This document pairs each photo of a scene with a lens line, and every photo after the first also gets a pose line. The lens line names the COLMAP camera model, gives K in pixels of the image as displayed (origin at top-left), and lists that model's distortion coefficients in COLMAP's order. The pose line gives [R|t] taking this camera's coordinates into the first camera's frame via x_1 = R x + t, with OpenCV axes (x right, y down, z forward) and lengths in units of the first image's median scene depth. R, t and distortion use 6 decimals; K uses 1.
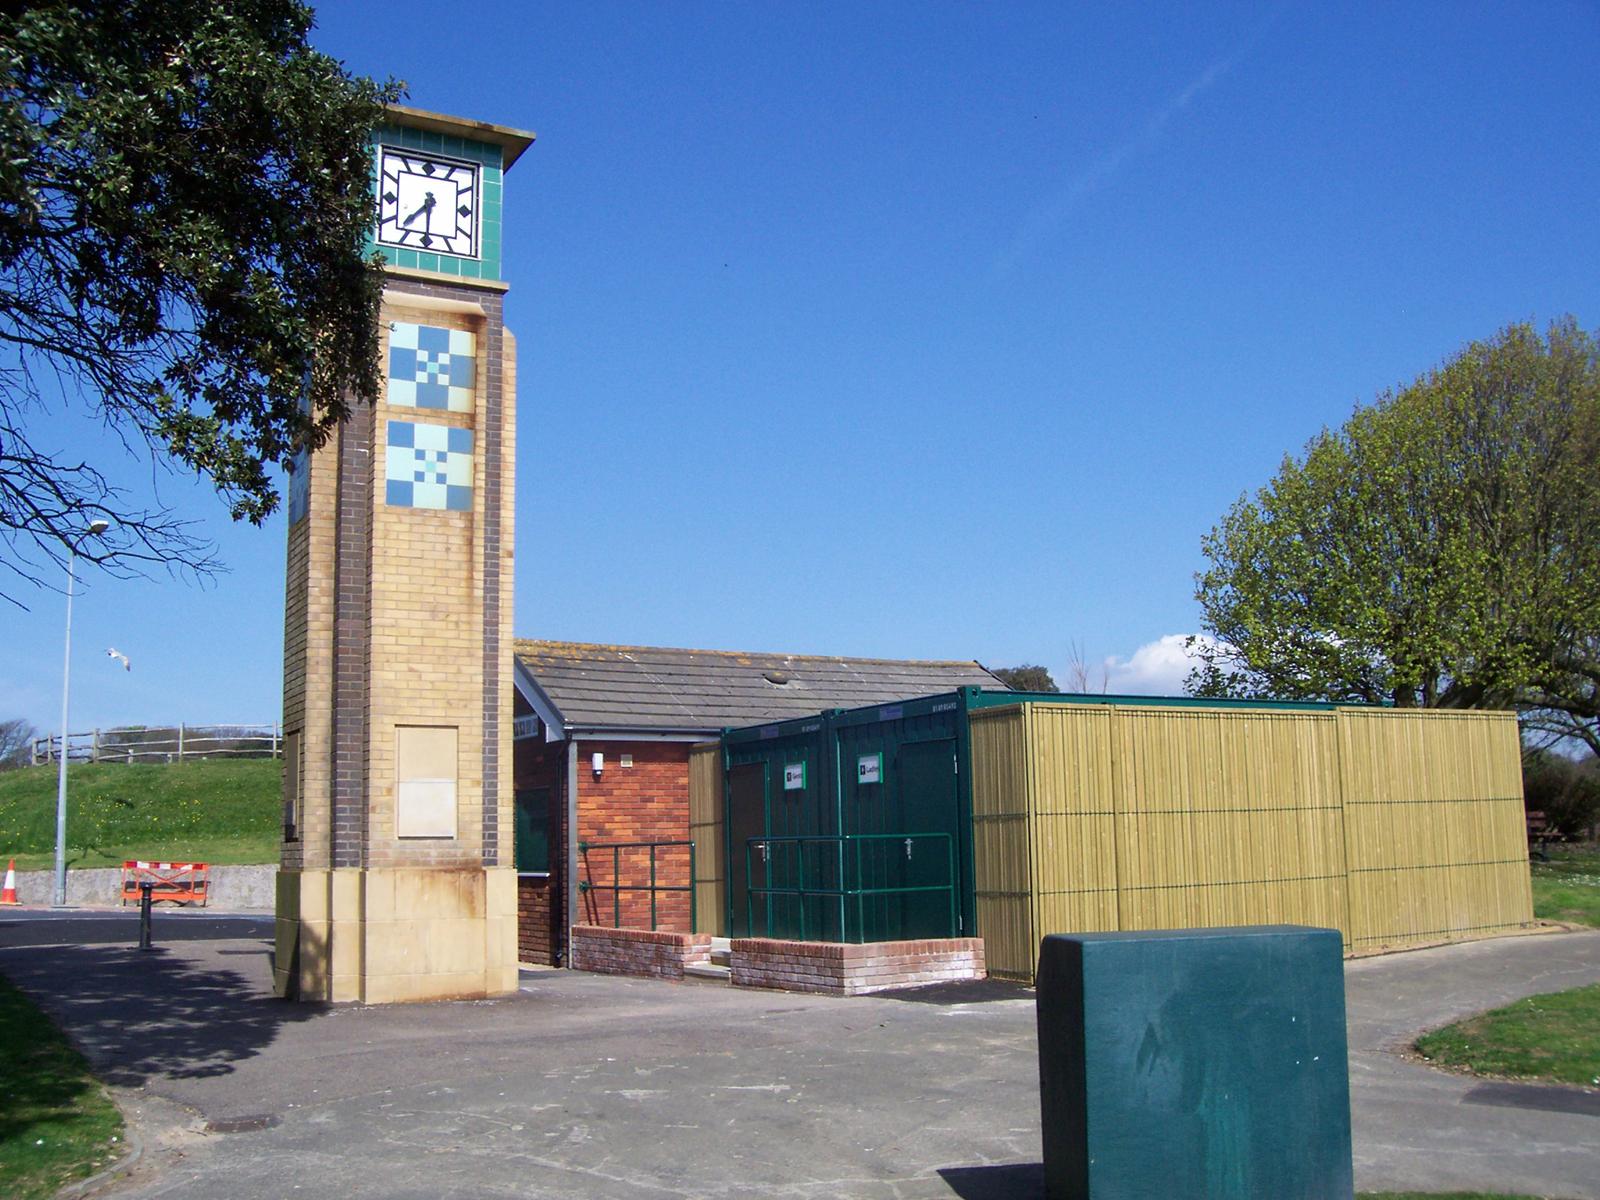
lens RADIAL K [[1567.9, 0, 800.0], [0, 1567.9, 600.0], [0, 0, 1]] dist [-0.334708, 0.593988]
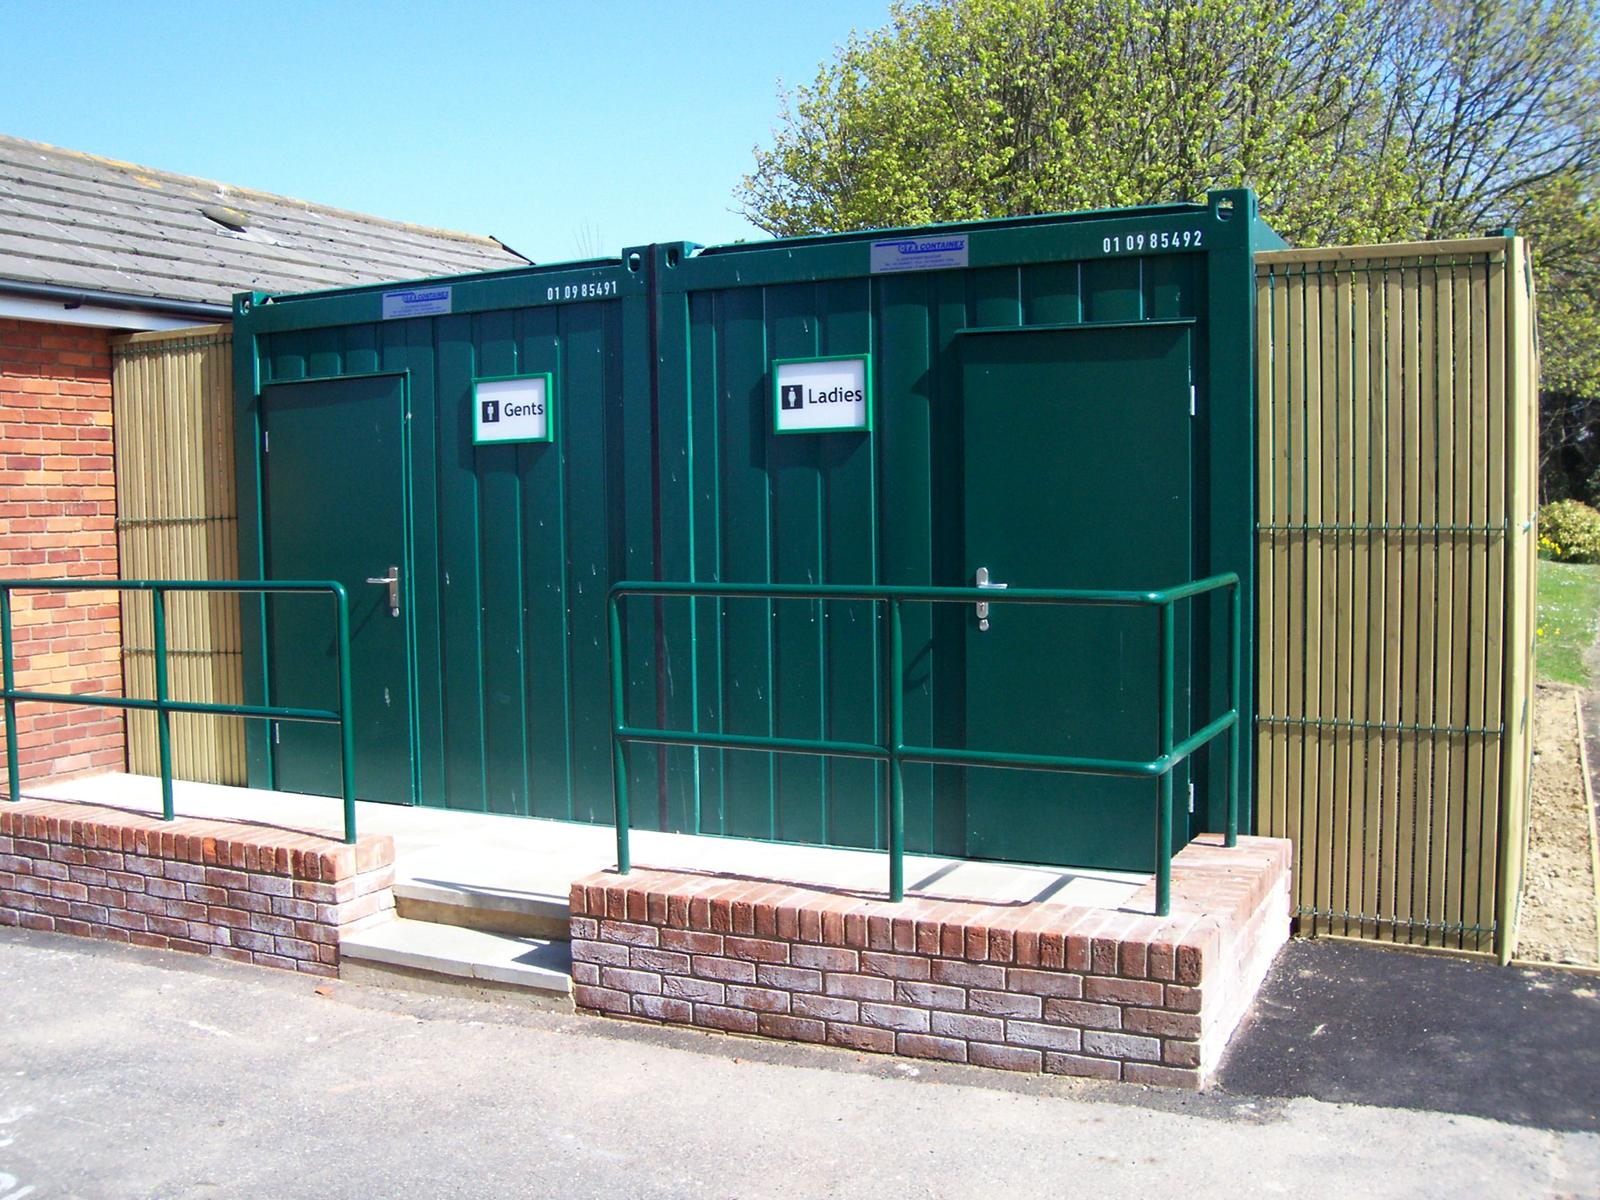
lens RADIAL K [[1567.9, 0, 800.0], [0, 1567.9, 600.0], [0, 0, 1]] dist [-0.334708, 0.593988]
pose [[0.830586, -0.028541, 0.556159, -0.166519], [-0.090905, 0.978342, 0.185967, 0.079755], [-0.549421, -0.205019, 0.810002, 0.622658]]
